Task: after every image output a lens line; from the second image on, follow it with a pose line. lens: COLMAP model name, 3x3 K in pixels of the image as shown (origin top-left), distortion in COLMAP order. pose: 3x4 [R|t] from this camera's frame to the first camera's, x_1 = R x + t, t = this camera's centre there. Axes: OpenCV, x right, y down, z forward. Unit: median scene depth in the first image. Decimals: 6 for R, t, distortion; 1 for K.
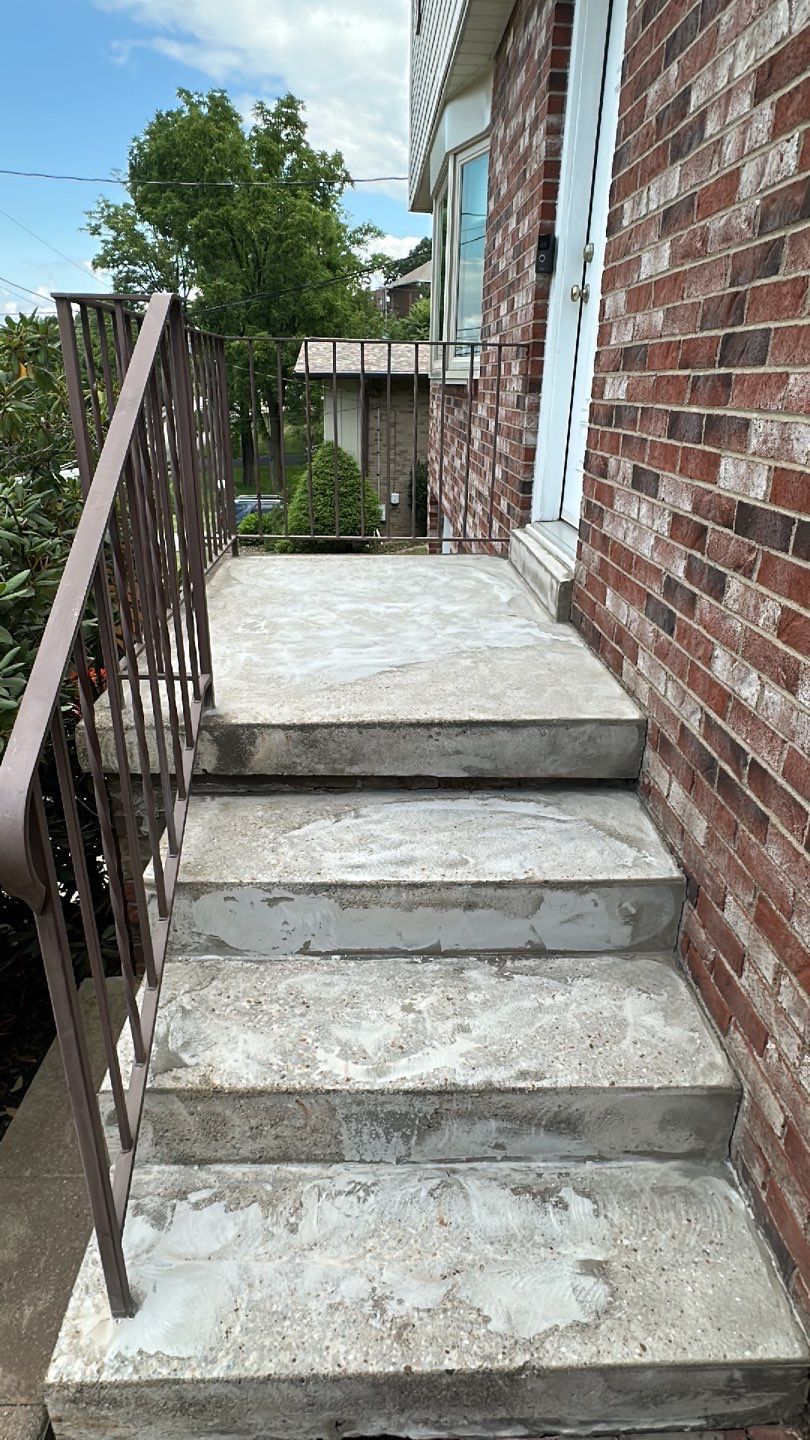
lens RADIAL K [[806.7, 0, 403.9], [0, 806.7, 716.9], [0, 0, 1]] dist [-0.001089, 0.000843]
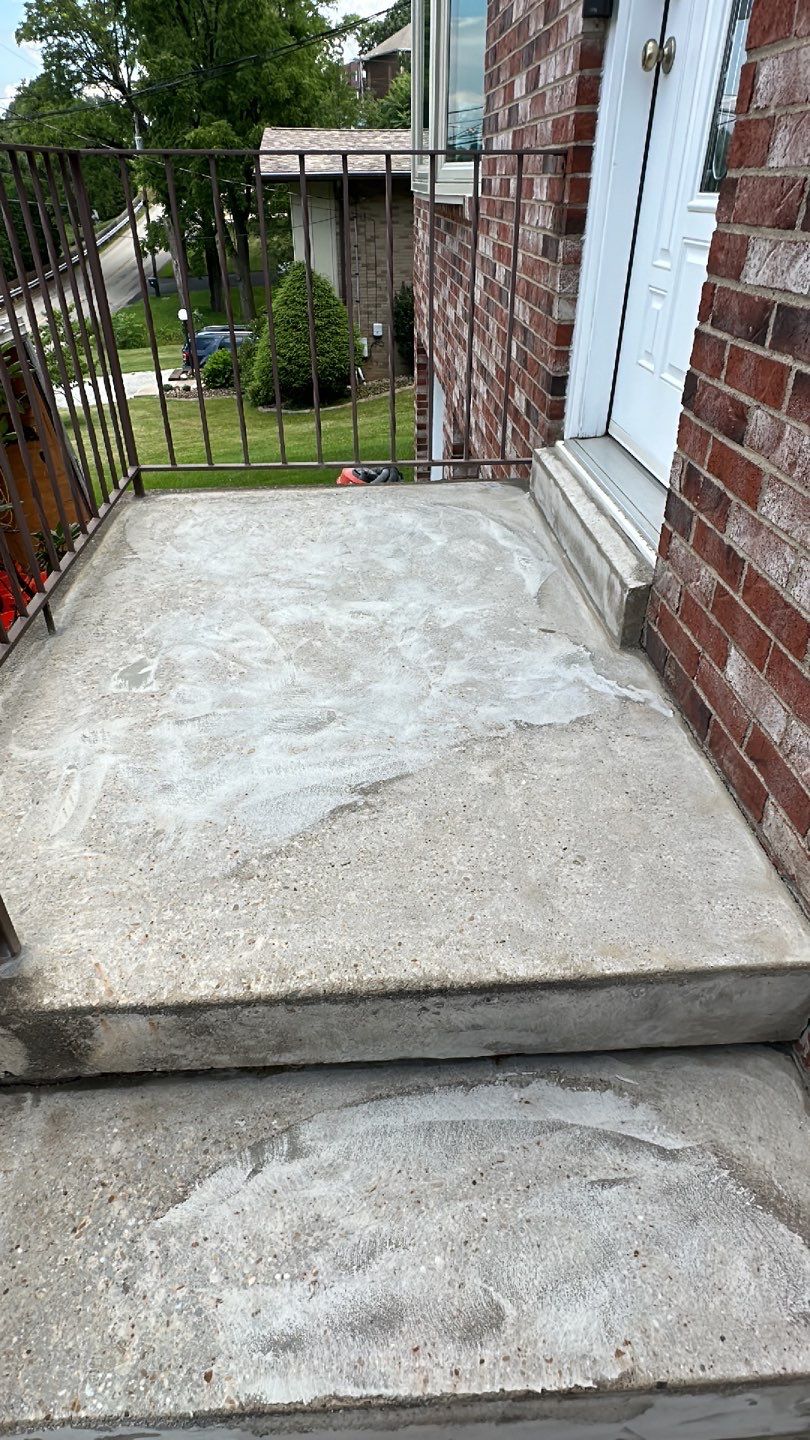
lens RADIAL K [[806.7, 0, 404.2], [0, 806.7, 718.0], [0, 0, 1]] dist [-0.001089, 0.000843]
pose [[0.999594, -0.028209, 0.004042, 0.023528], [0.026878, 0.980399, 0.195179, -0.273531], [-0.009469, -0.194991, 0.980759, 0.529056]]
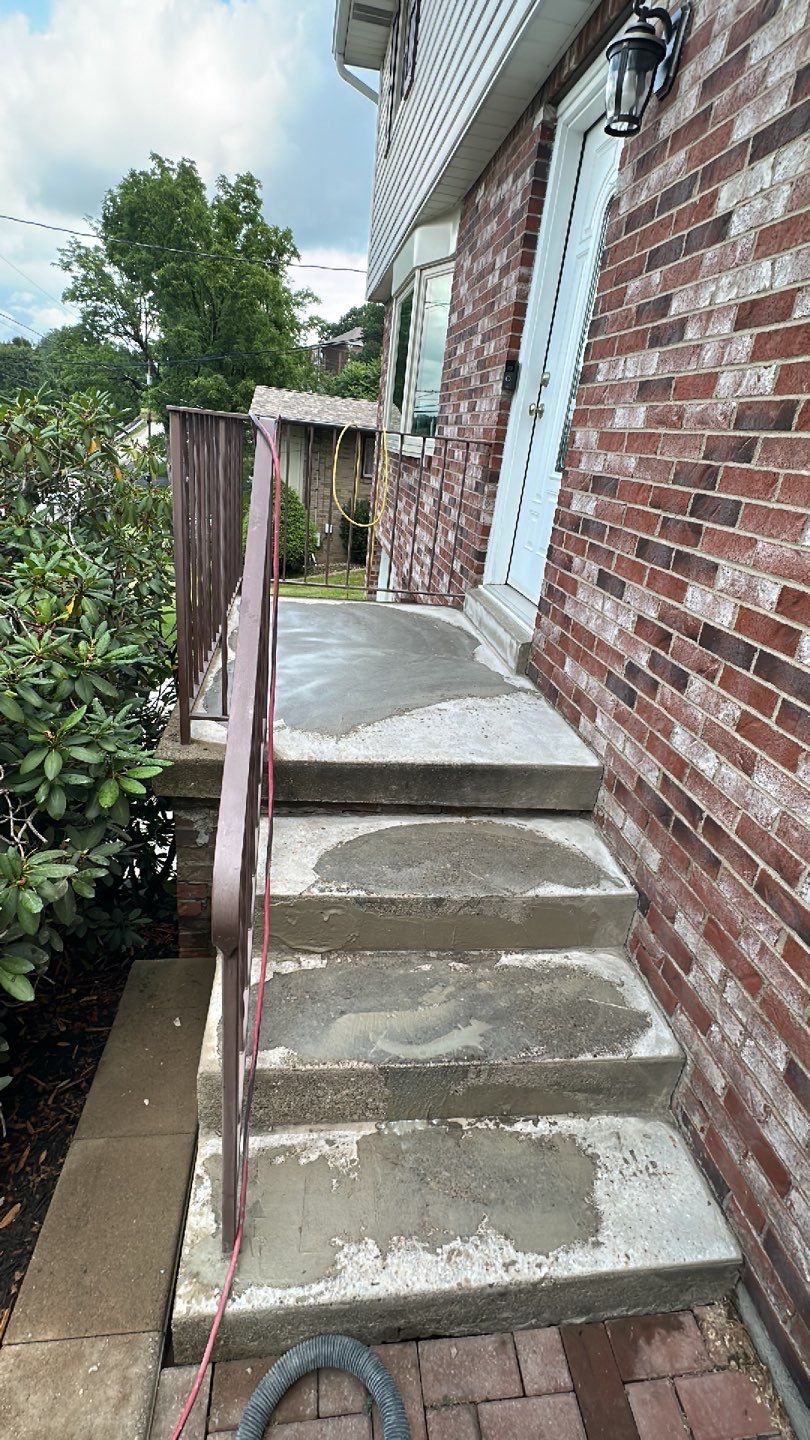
lens RADIAL K [[665.0, 0, 404.7], [0, 665.0, 717.8], [0, 0, 1]] dist [-0.000749, 0.000384]
pose [[0.990730, 0.041844, 0.129243, -0.165879], [-0.043892, 0.998951, 0.013037, -0.078120], [-0.128562, -0.018589, 0.991527, -0.027338]]
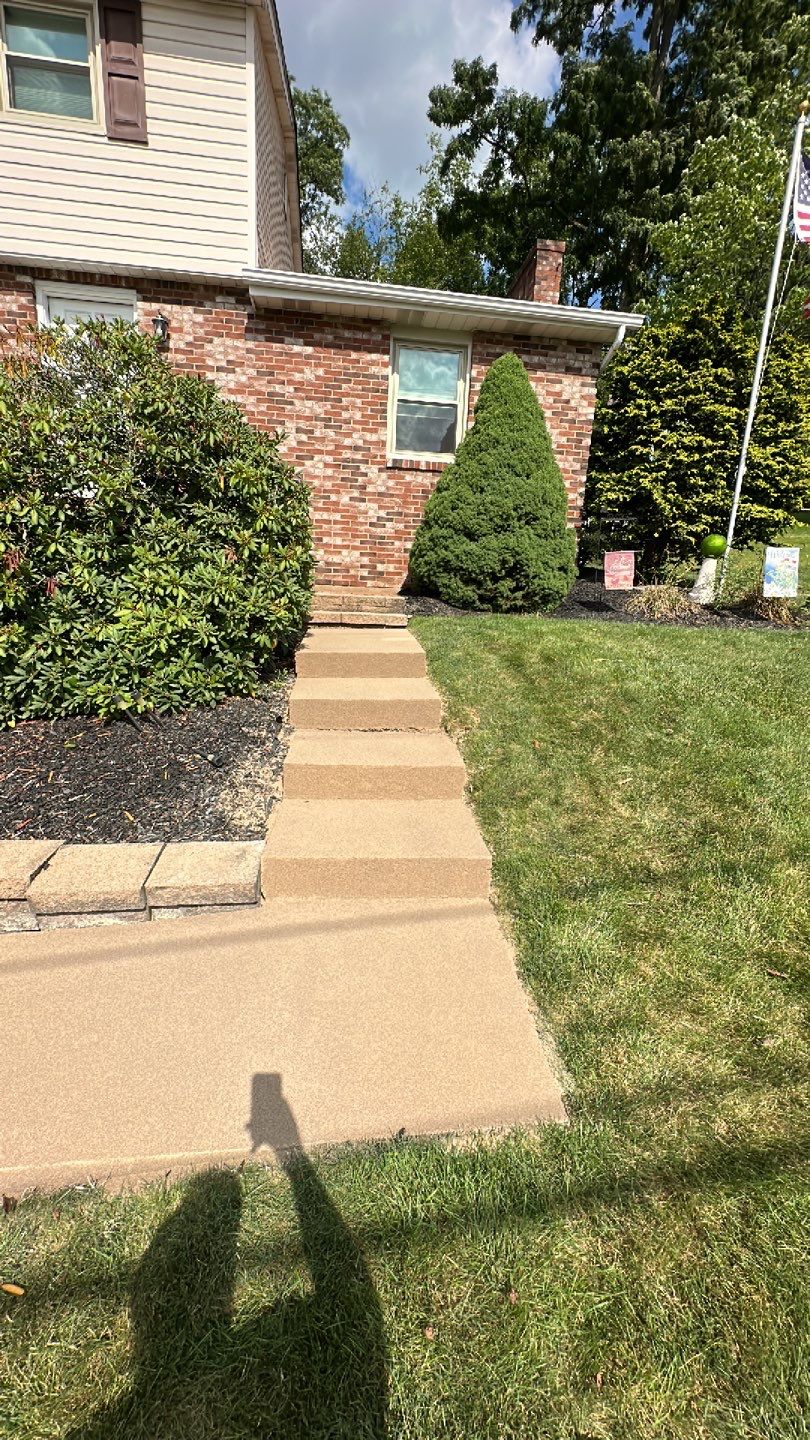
lens RADIAL K [[548.8, 0, 405.8], [0, 548.8, 719.4], [0, 0, 1]] dist [-0.000752, -0.001005]
pose [[-0.076734, -0.251458, 0.964822, -3.342349], [0.342186, 0.902259, 0.262367, 0.609136], [-0.936494, 0.350281, 0.016811, 0.350314]]
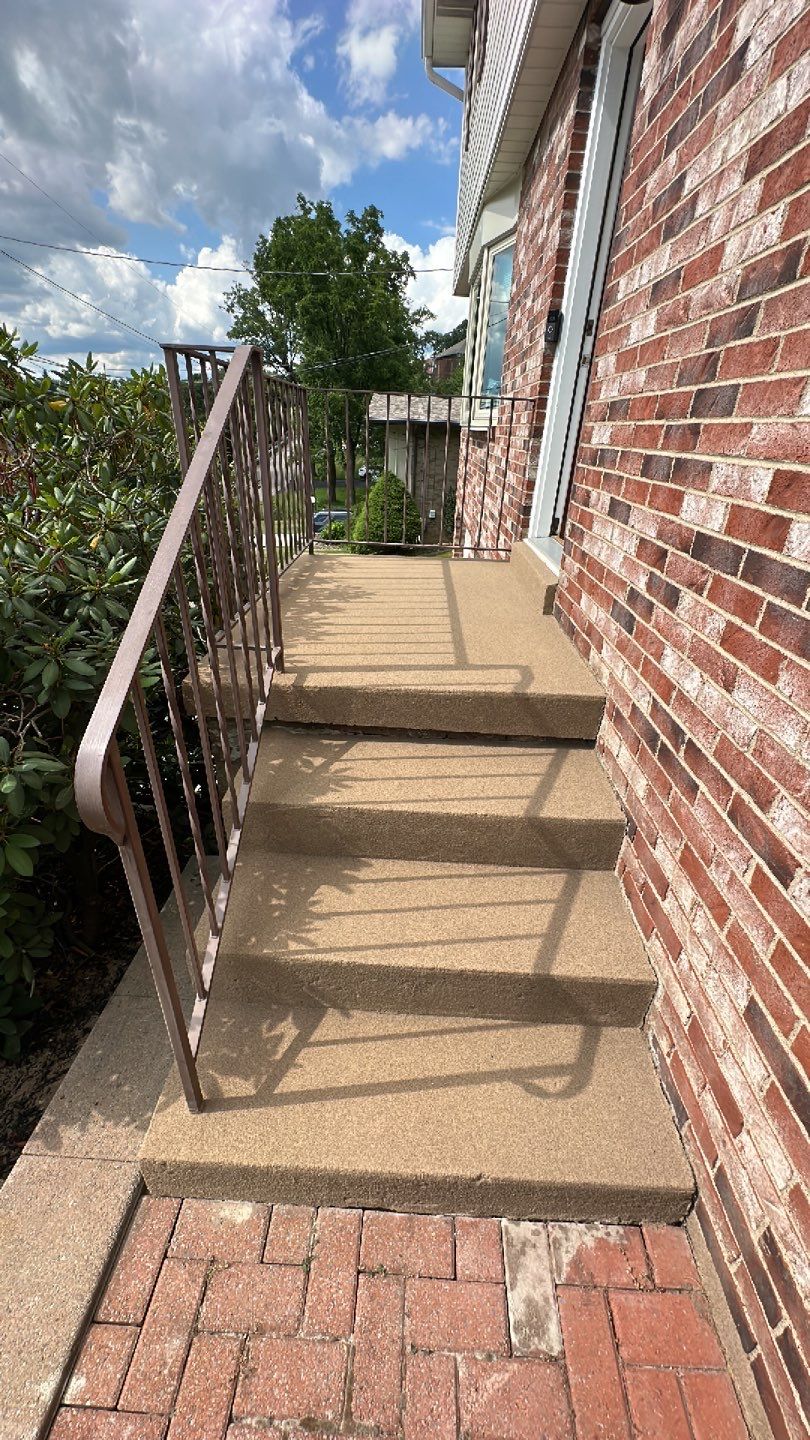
lens RADIAL K [[548.3, 0, 404.5], [0, 548.3, 717.7], [0, 0, 1]] dist [0.000199, -0.000017]
pose [[0.997666, 0.050399, -0.046073, 0.015239], [-0.045932, 0.994573, 0.093357, -0.030981], [0.050528, -0.091022, 0.994566, 0.087015]]
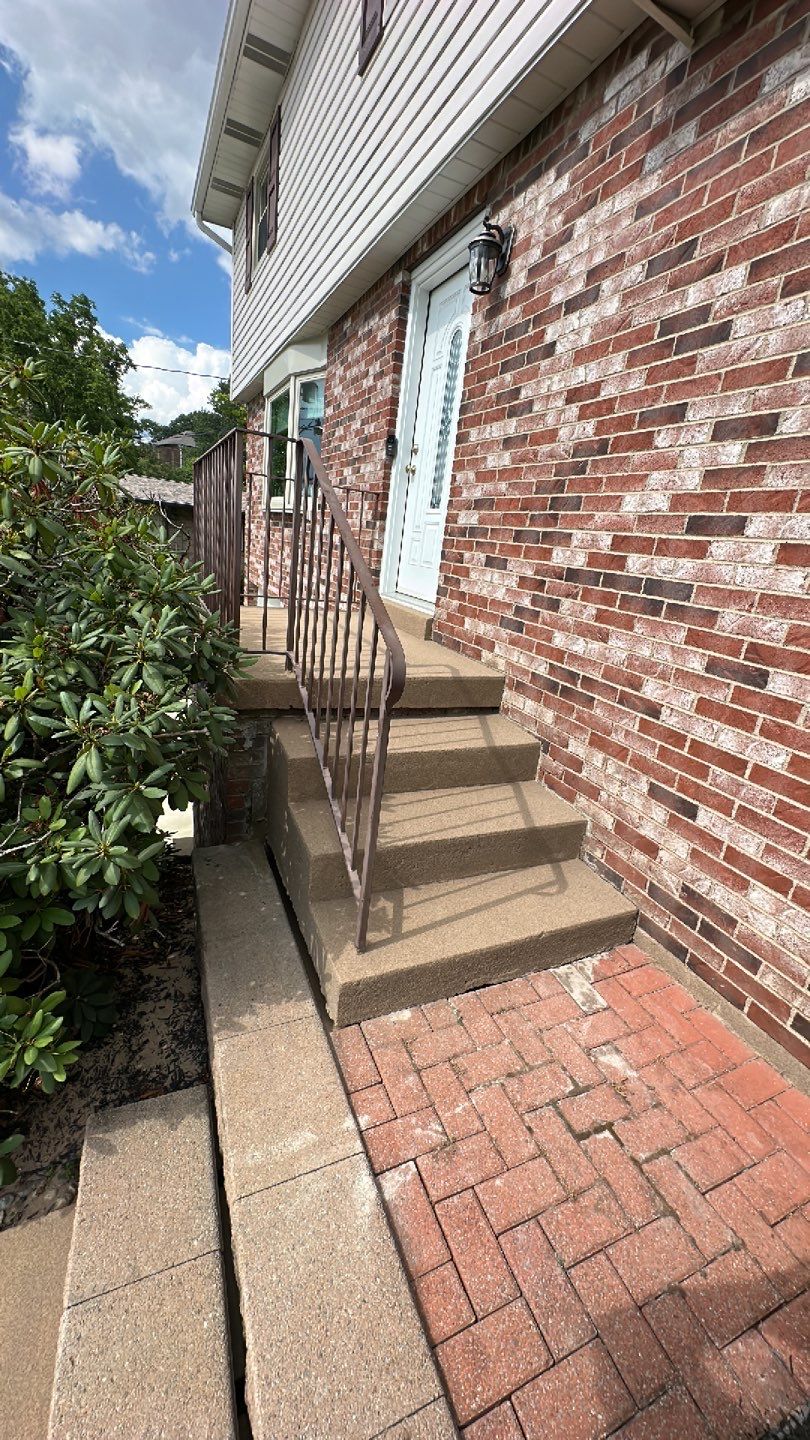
lens RADIAL K [[548.3, 0, 403.3], [0, 548.3, 717.6], [0, 0, 1]] dist [0.000199, -0.000017]
pose [[0.921383, -0.032726, 0.387276, -0.498989], [0.054587, 0.997468, -0.045581, 0.162892], [-0.384804, 0.063138, 0.920836, -0.191454]]
